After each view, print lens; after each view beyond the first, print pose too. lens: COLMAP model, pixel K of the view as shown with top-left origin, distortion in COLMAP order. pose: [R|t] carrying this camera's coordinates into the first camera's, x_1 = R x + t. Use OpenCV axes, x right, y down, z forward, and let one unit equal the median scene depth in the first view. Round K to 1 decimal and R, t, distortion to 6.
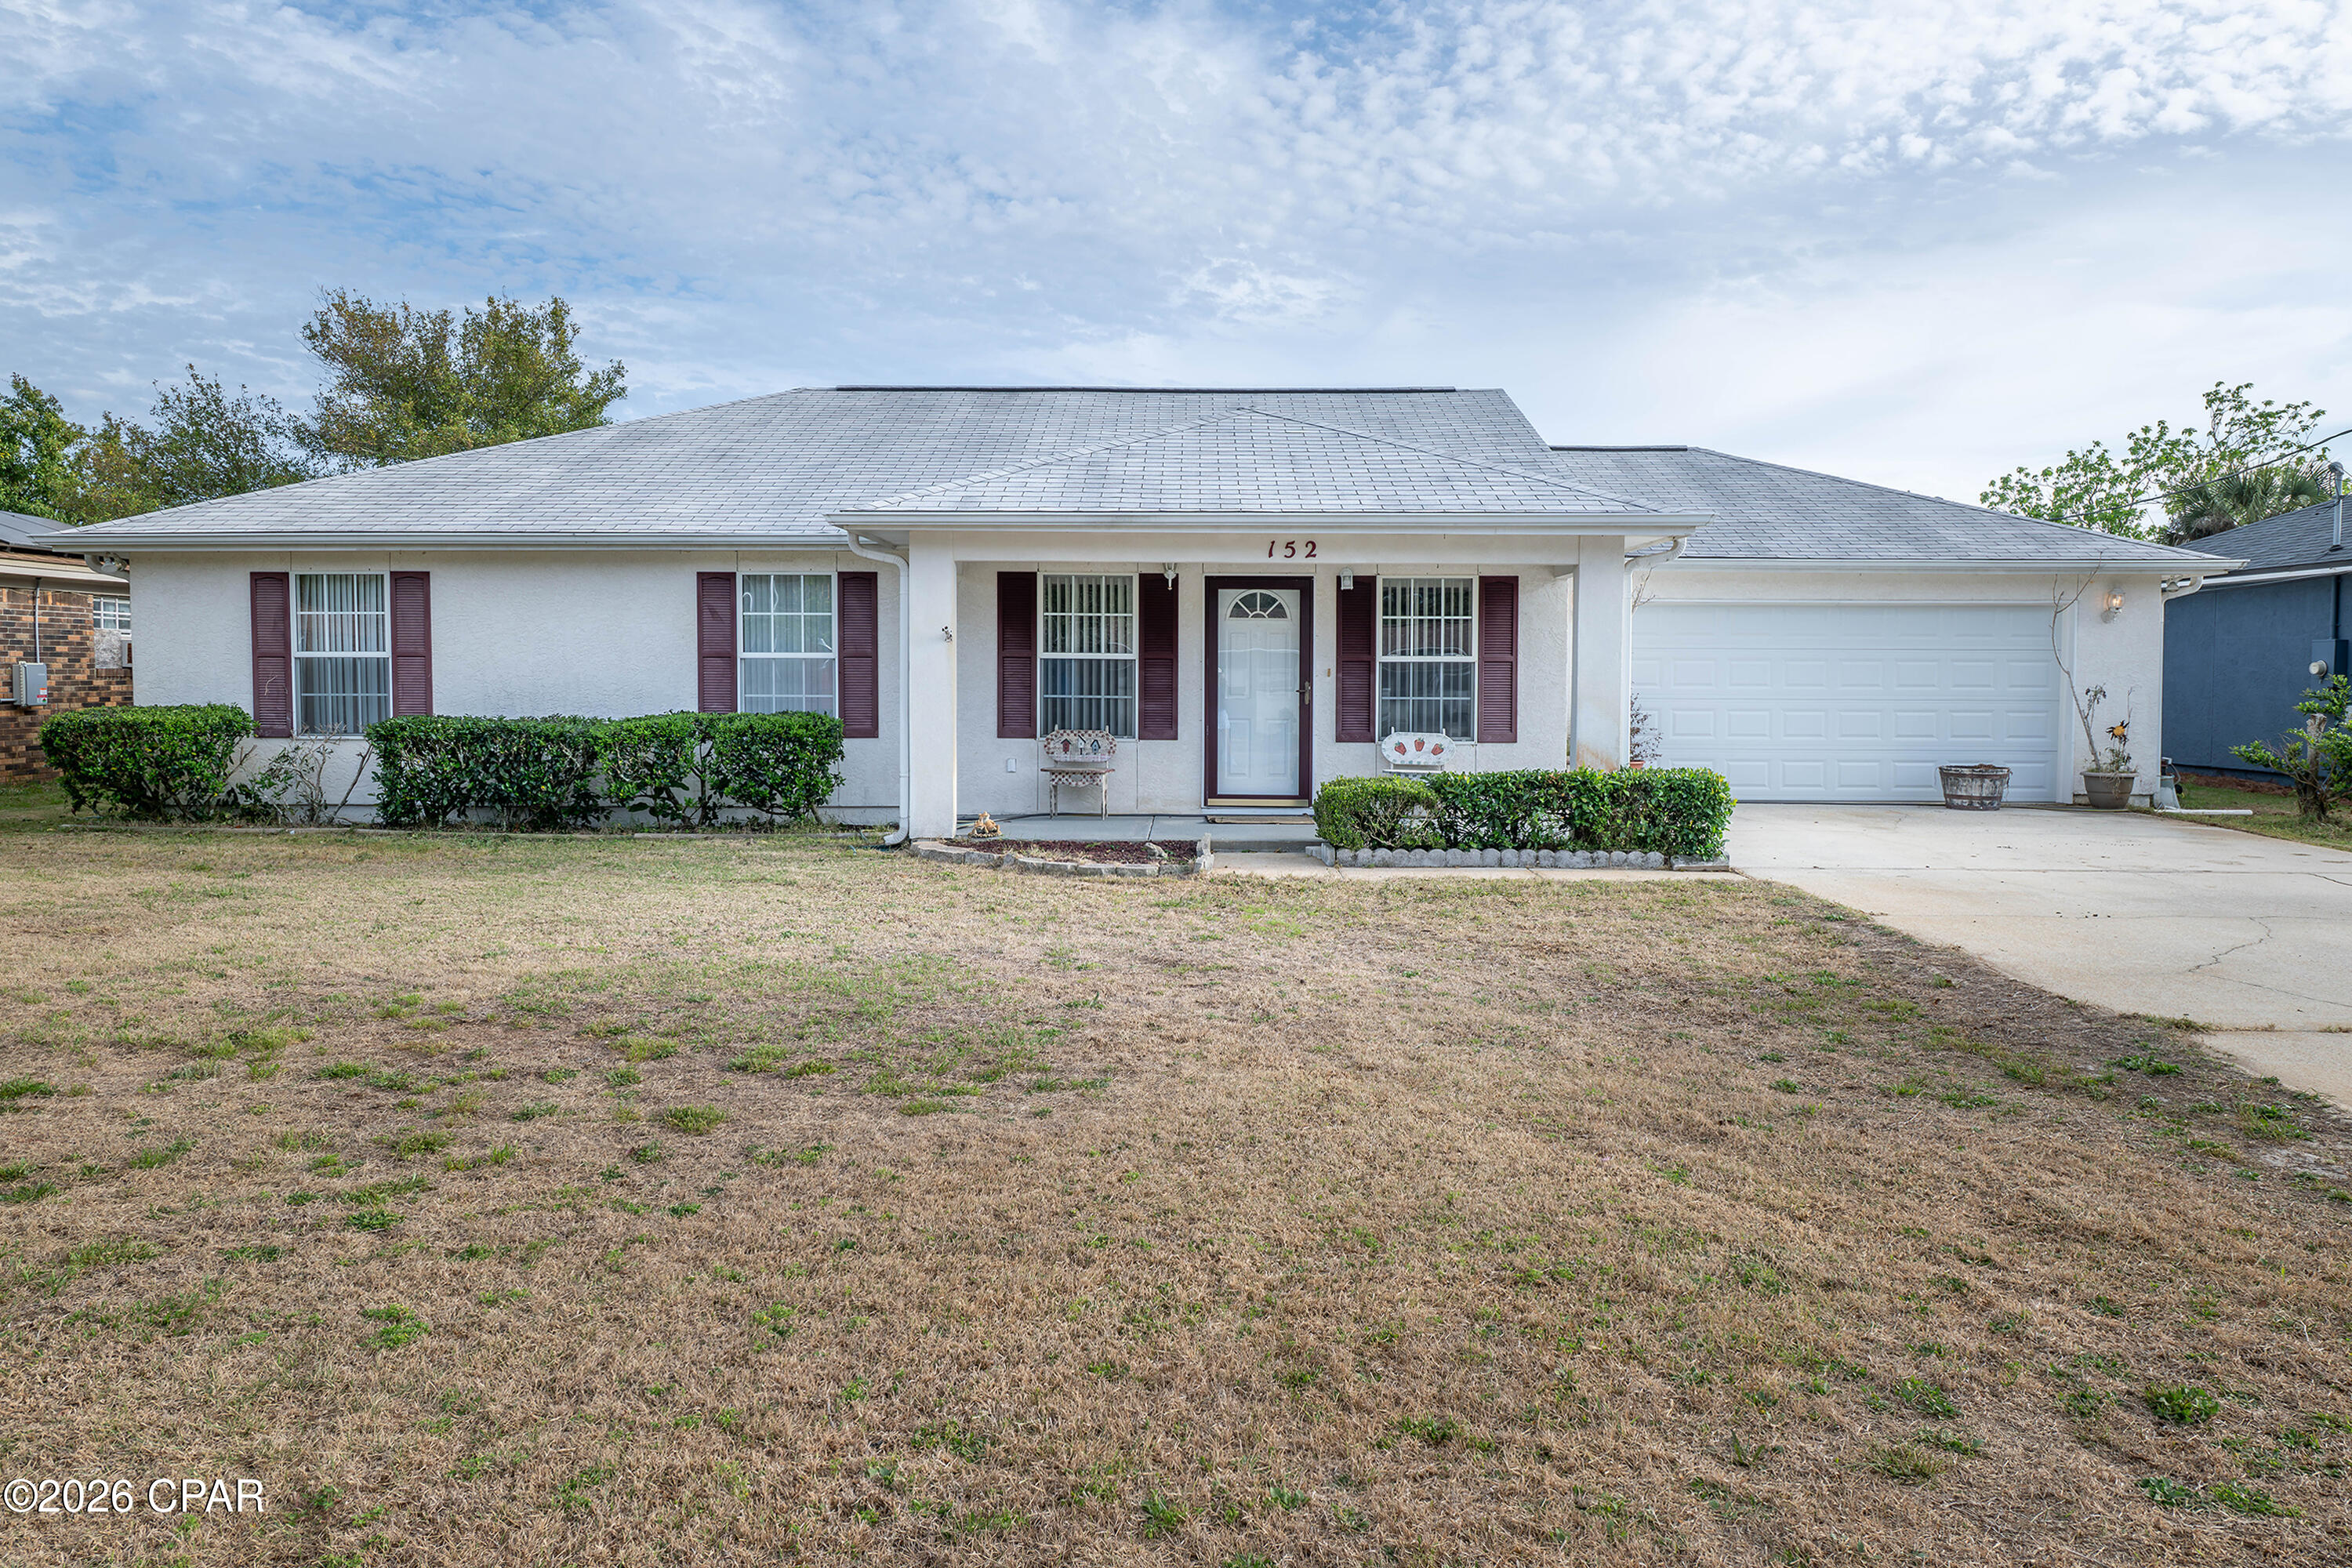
lens RADIAL K [[1623.3, 0, 1174.7], [0, 1623.3, 574.4], [0, 0, 1]] dist [-0.003118, 0.003241]
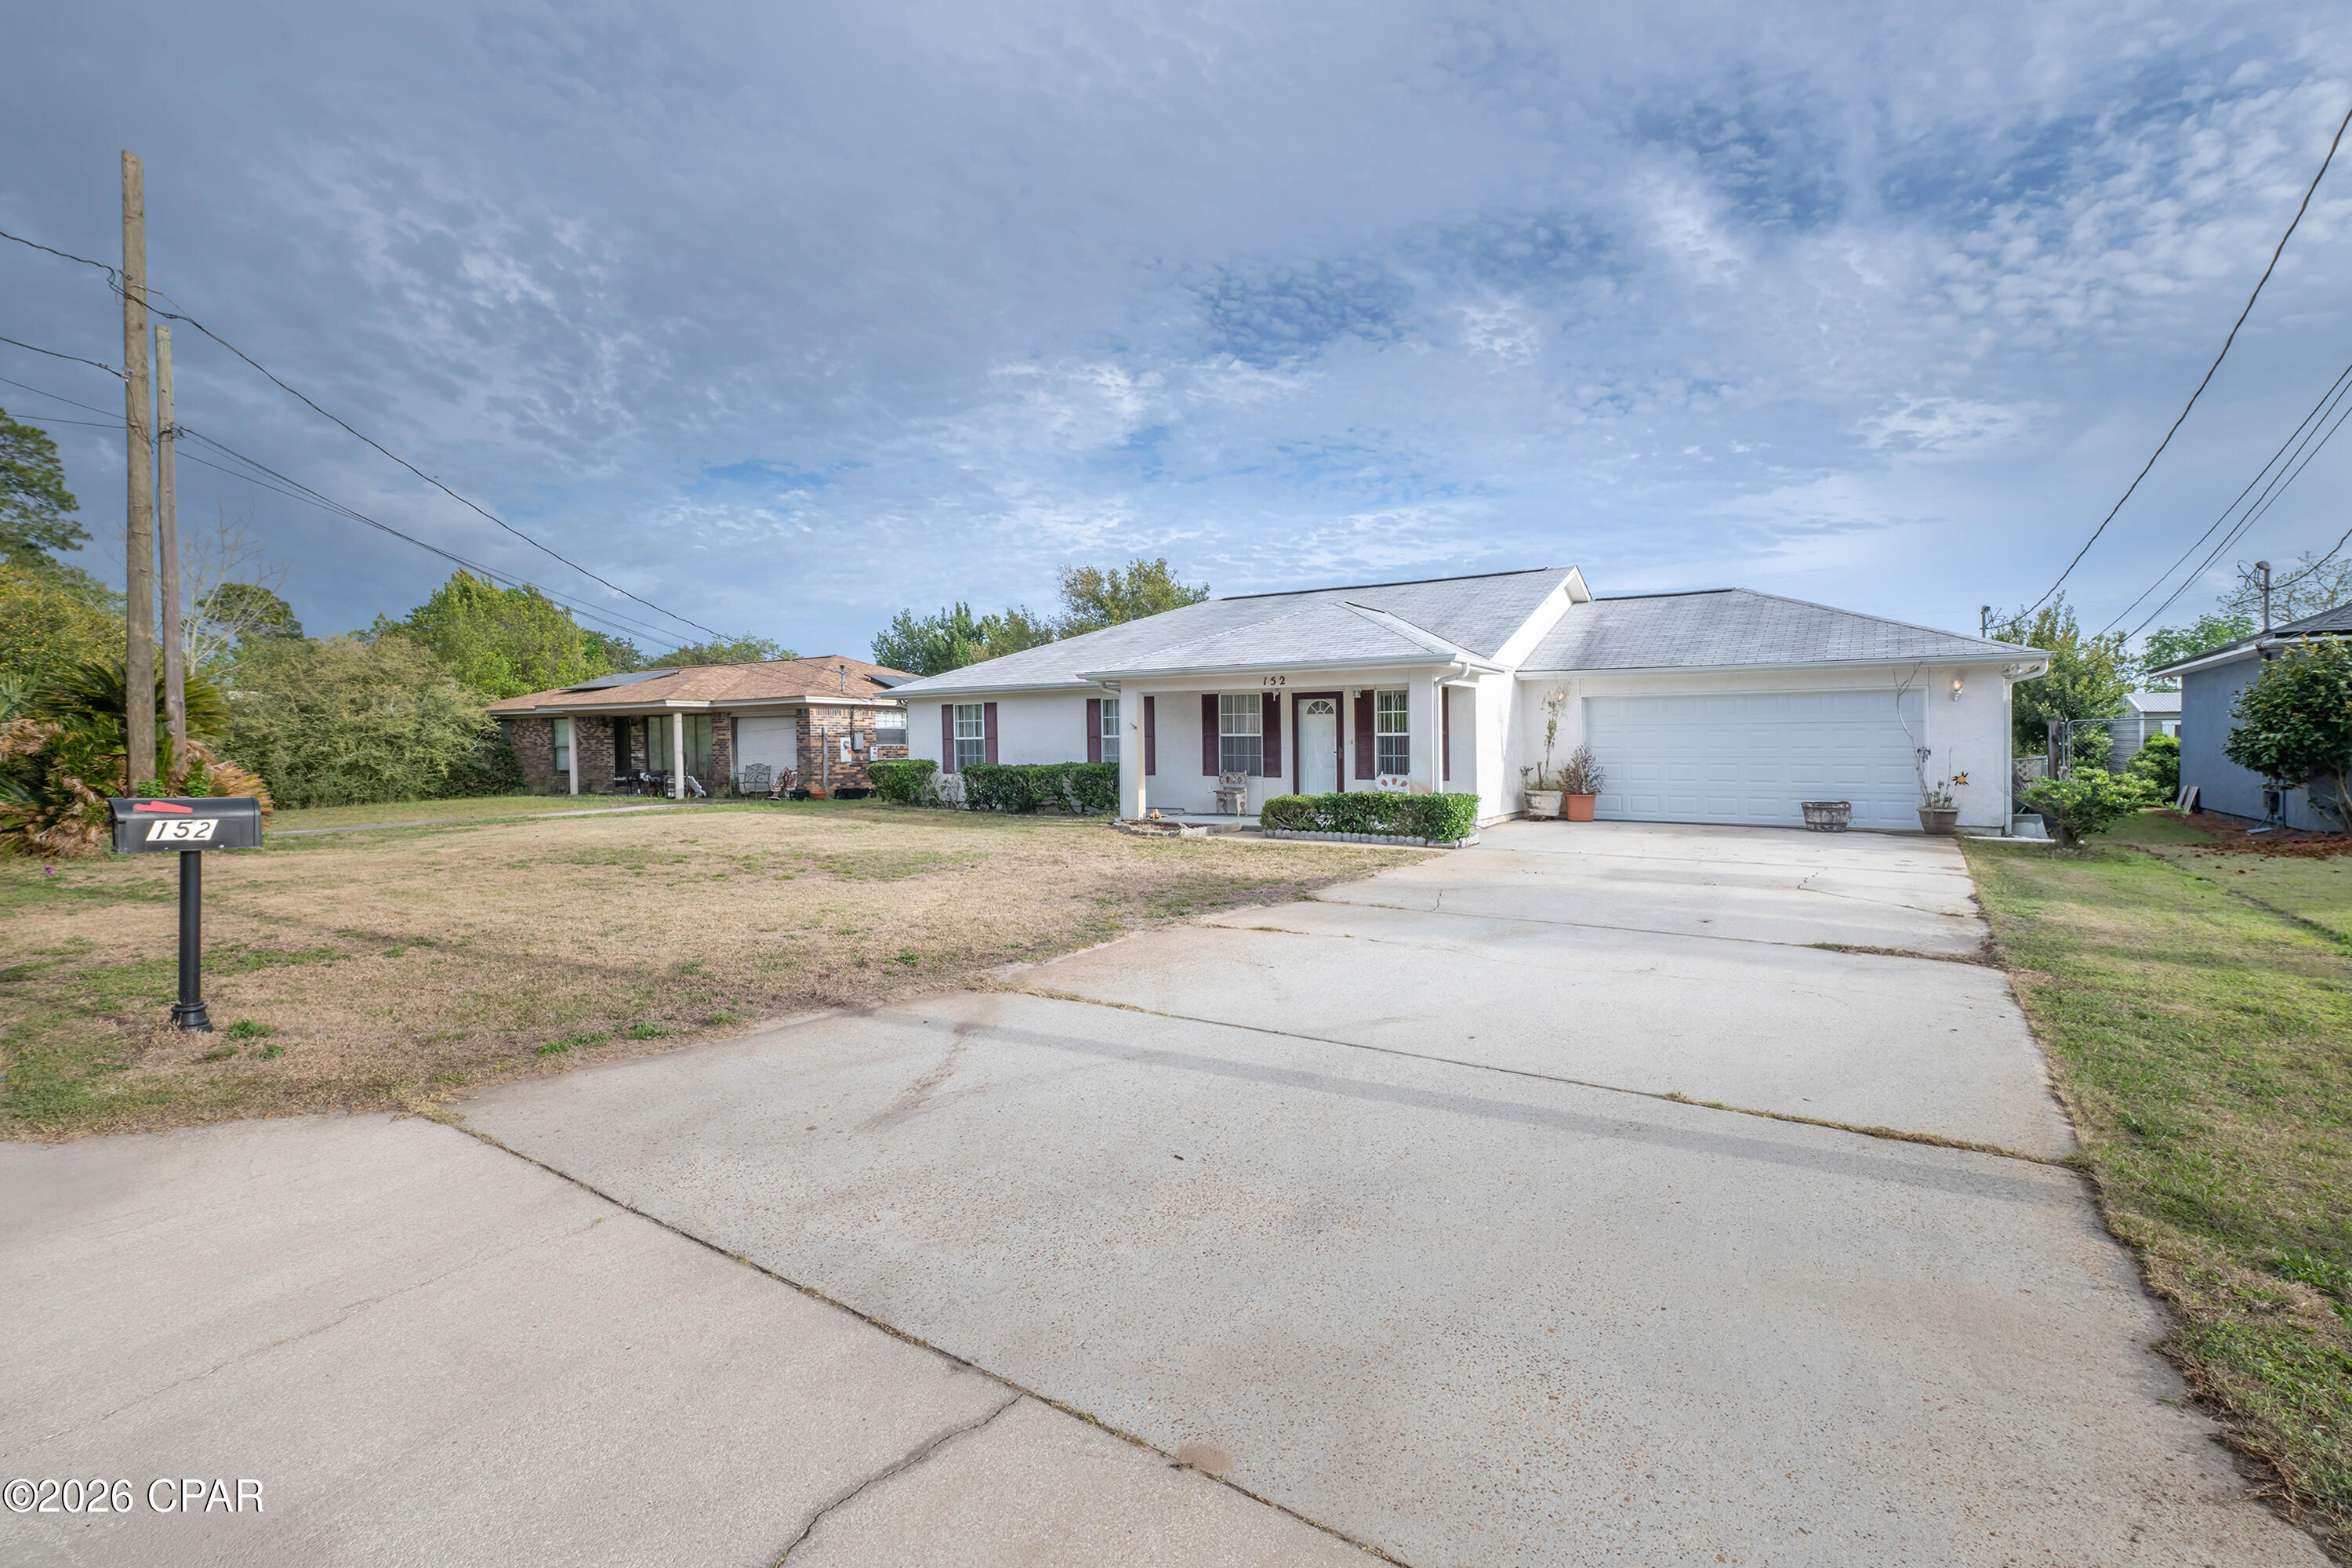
lens RADIAL K [[1092.0, 0, 1176.0], [0, 1092.0, 784.0], [0, 0, 1]] dist [0.001154, 0.000760]
pose [[0.831525, 0.012628, -0.555344, 0.620822], [0.040714, 0.995667, 0.083602, -0.005501], [0.553994, -0.092127, 0.827408, -0.159131]]
